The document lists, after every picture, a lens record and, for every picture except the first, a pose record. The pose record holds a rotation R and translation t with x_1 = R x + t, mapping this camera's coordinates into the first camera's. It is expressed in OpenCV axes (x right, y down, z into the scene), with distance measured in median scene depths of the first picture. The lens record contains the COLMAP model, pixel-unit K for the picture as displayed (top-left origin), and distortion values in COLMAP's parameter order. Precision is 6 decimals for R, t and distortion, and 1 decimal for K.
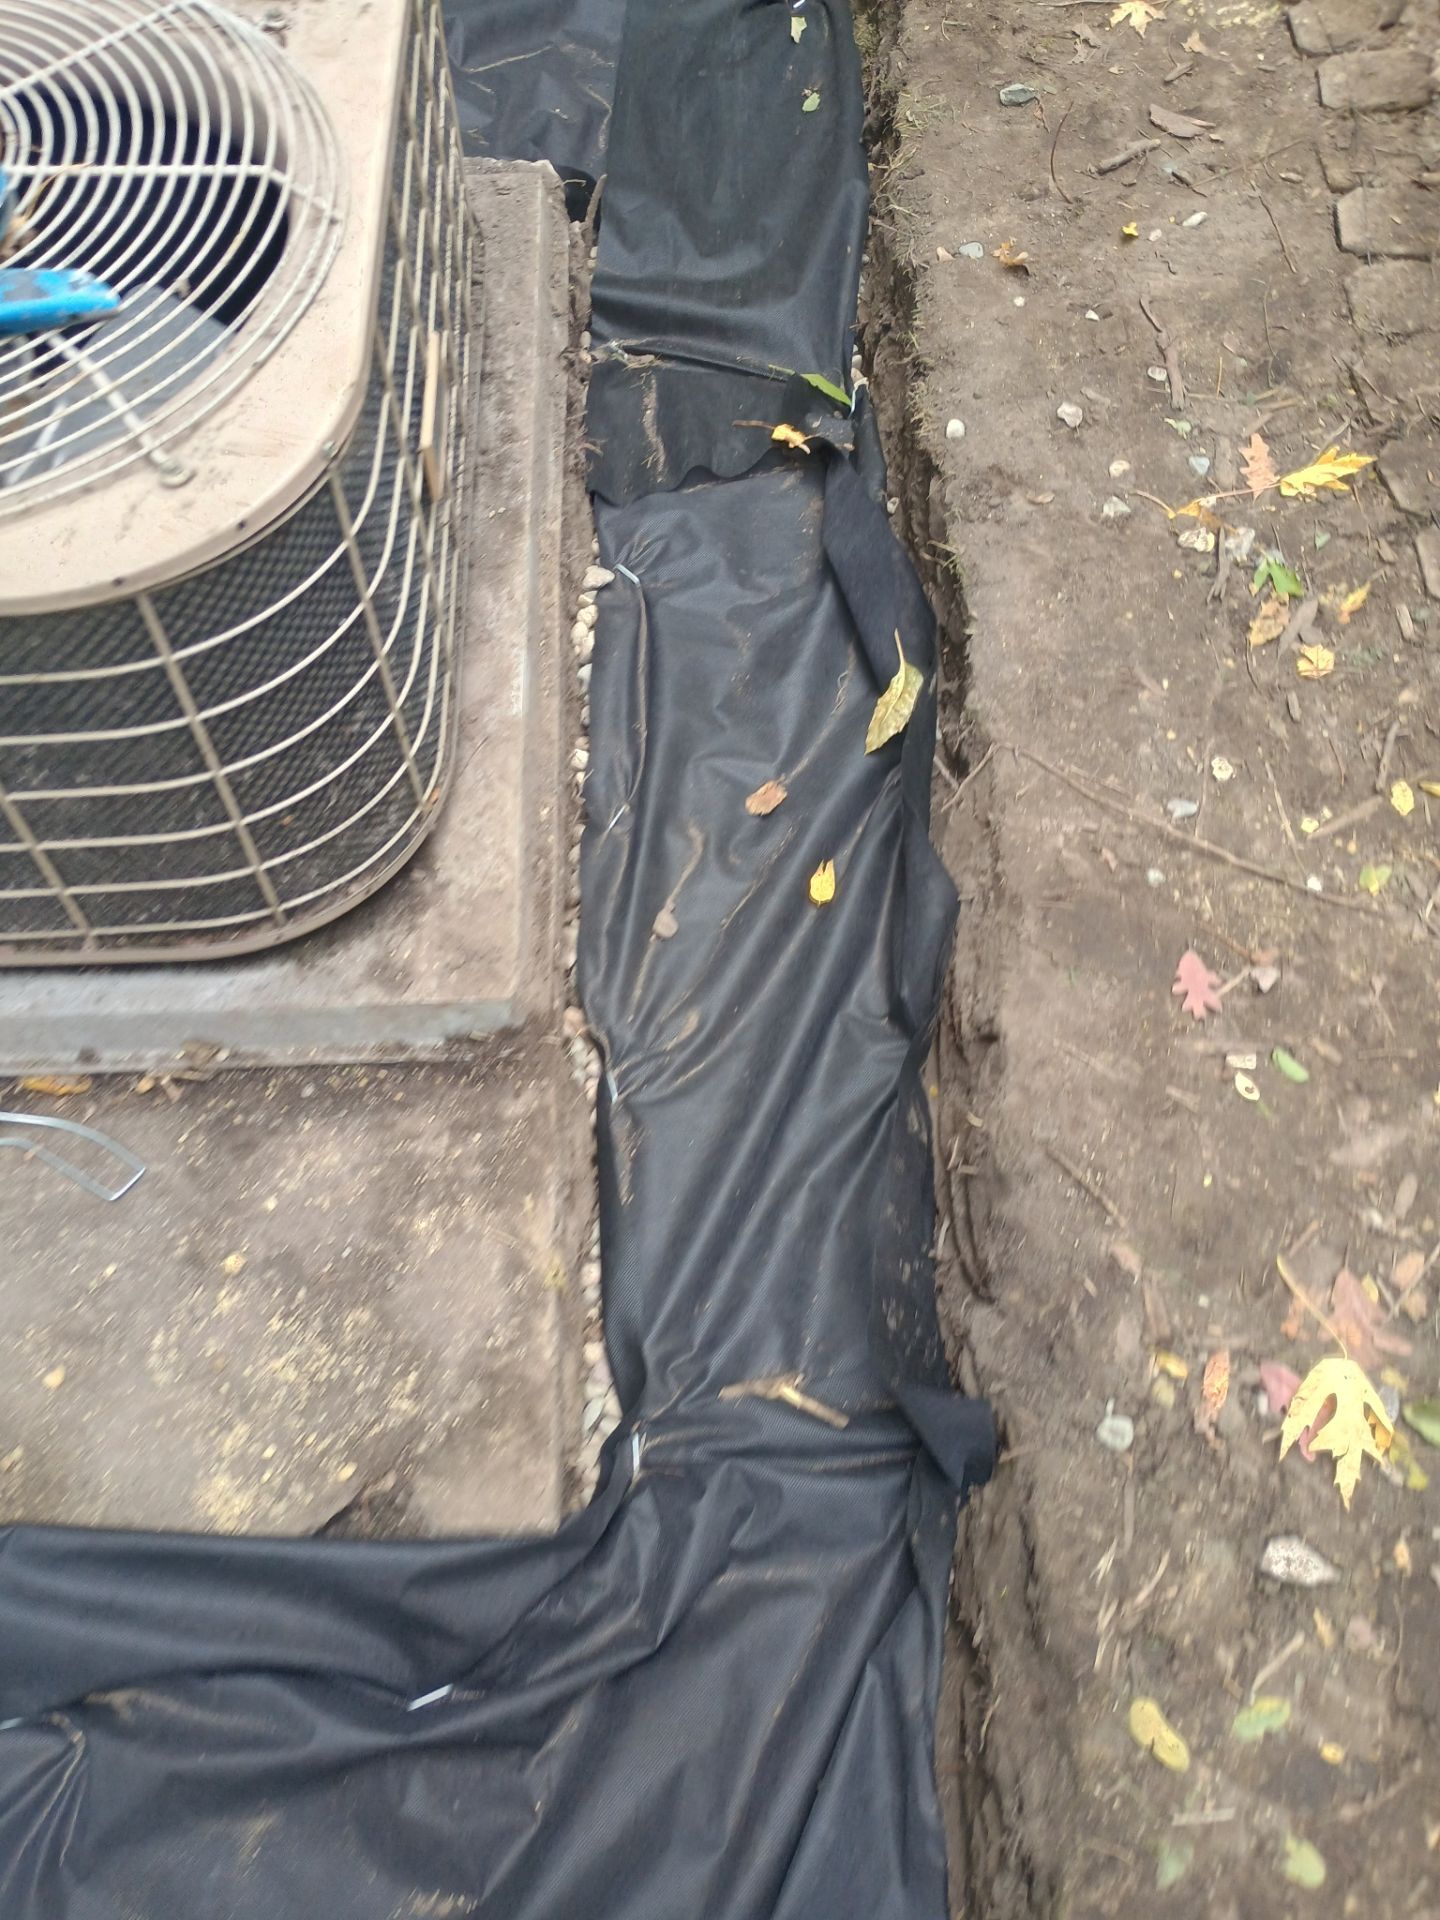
lens RADIAL K [[1653.4, 0, 720.0], [0, 1653.4, 960.0], [0, 0, 1]] dist [0.009138, -0.059499]
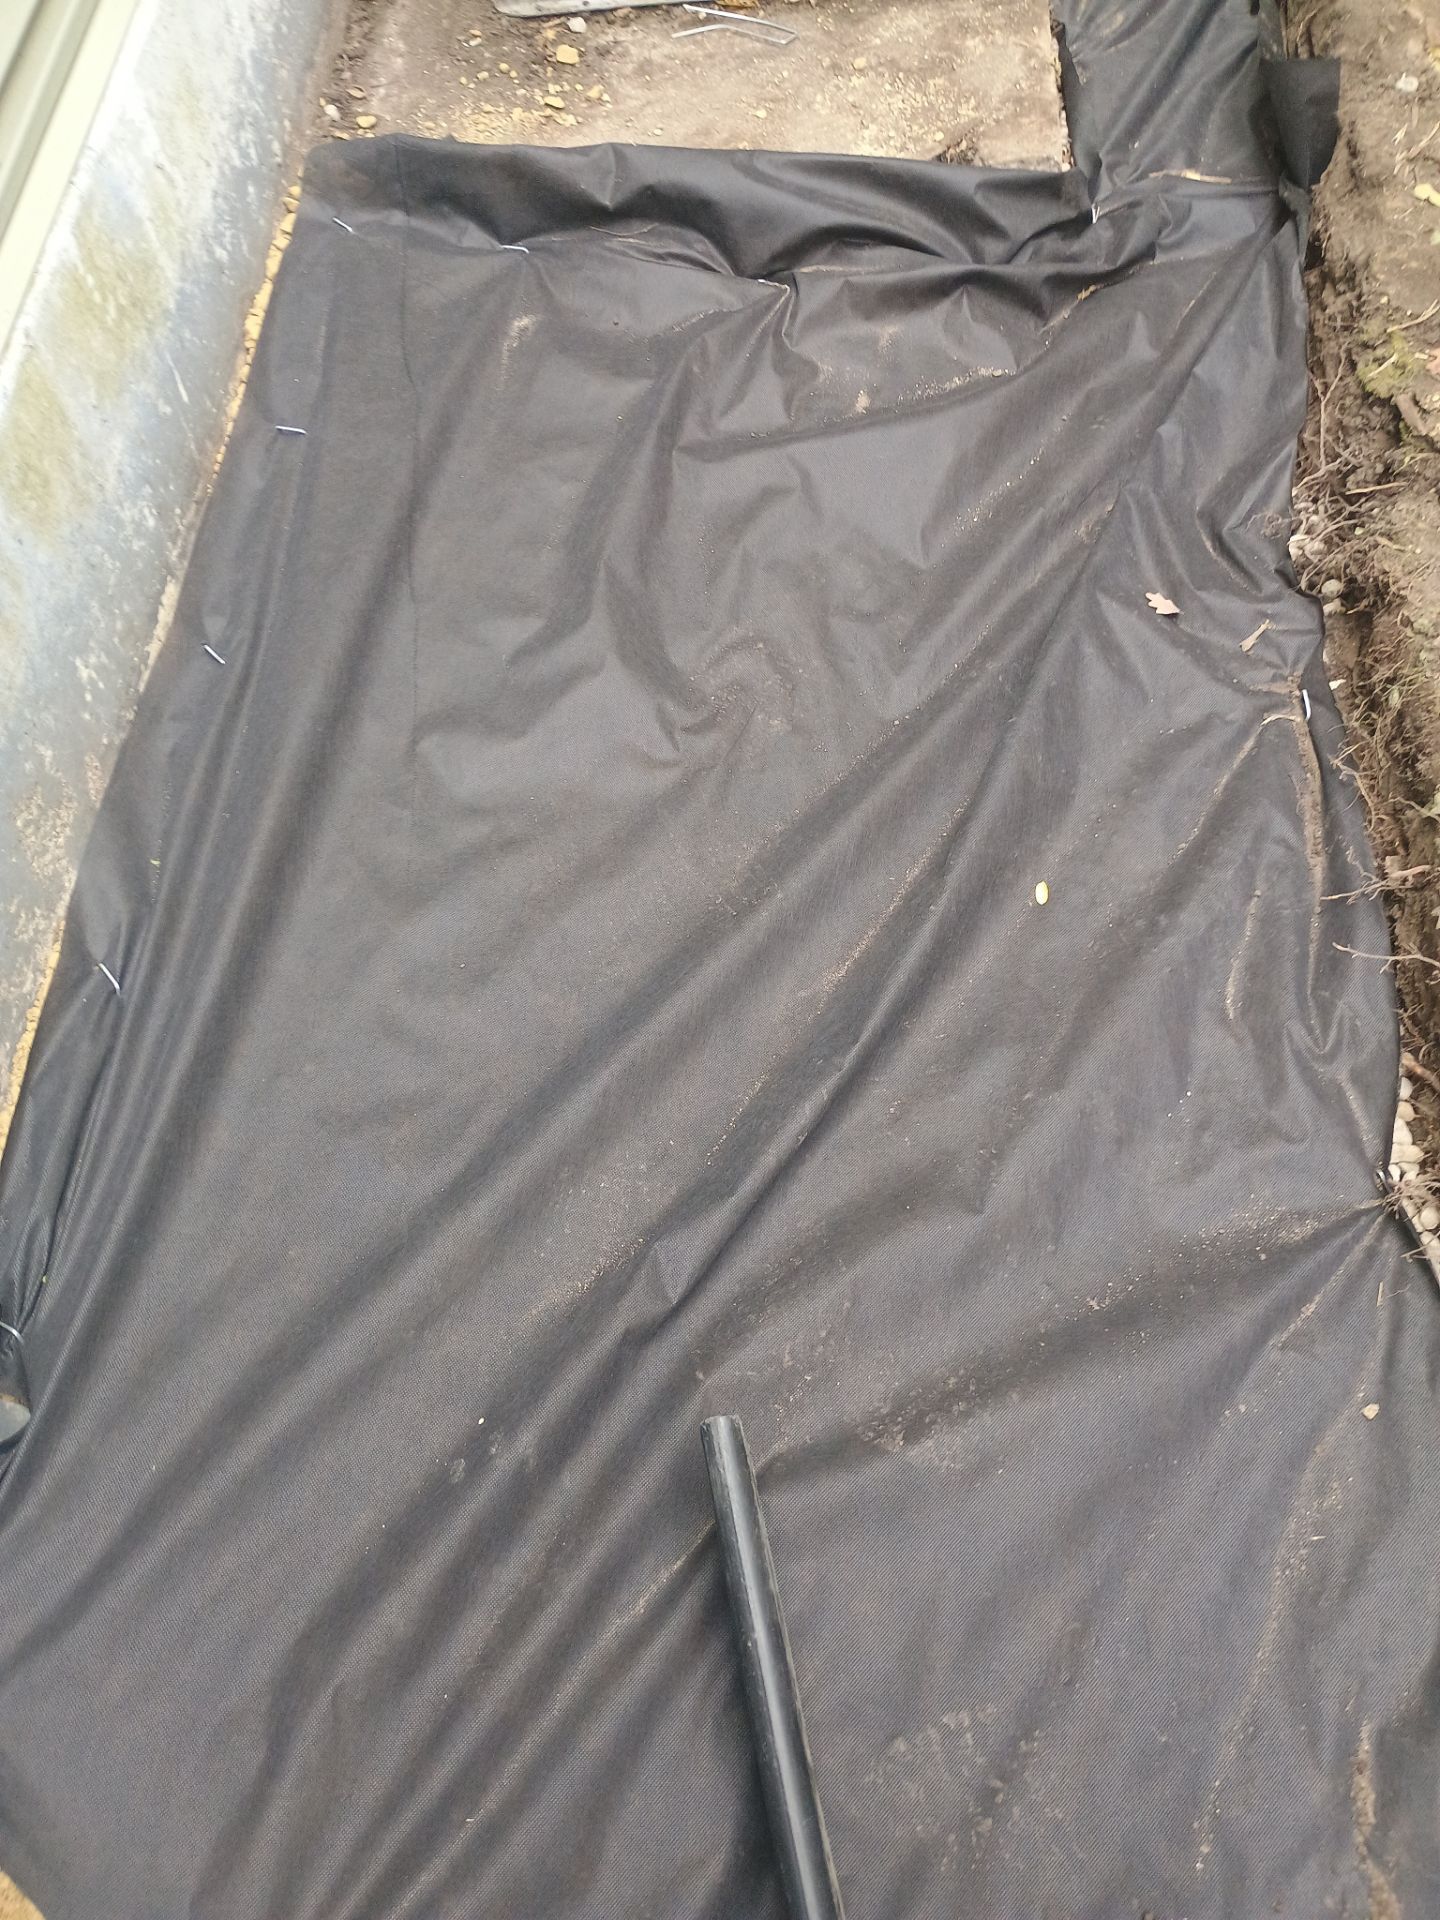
lens RADIAL K [[1653.4, 0, 720.0], [0, 1653.4, 960.0], [0, 0, 1]] dist [0.009138, -0.059499]
pose [[0.988971, 0.018007, -0.147013, -0.171913], [-0.011714, 0.998982, 0.043560, 1.020283], [0.147648, -0.041358, 0.988175, -0.709979]]
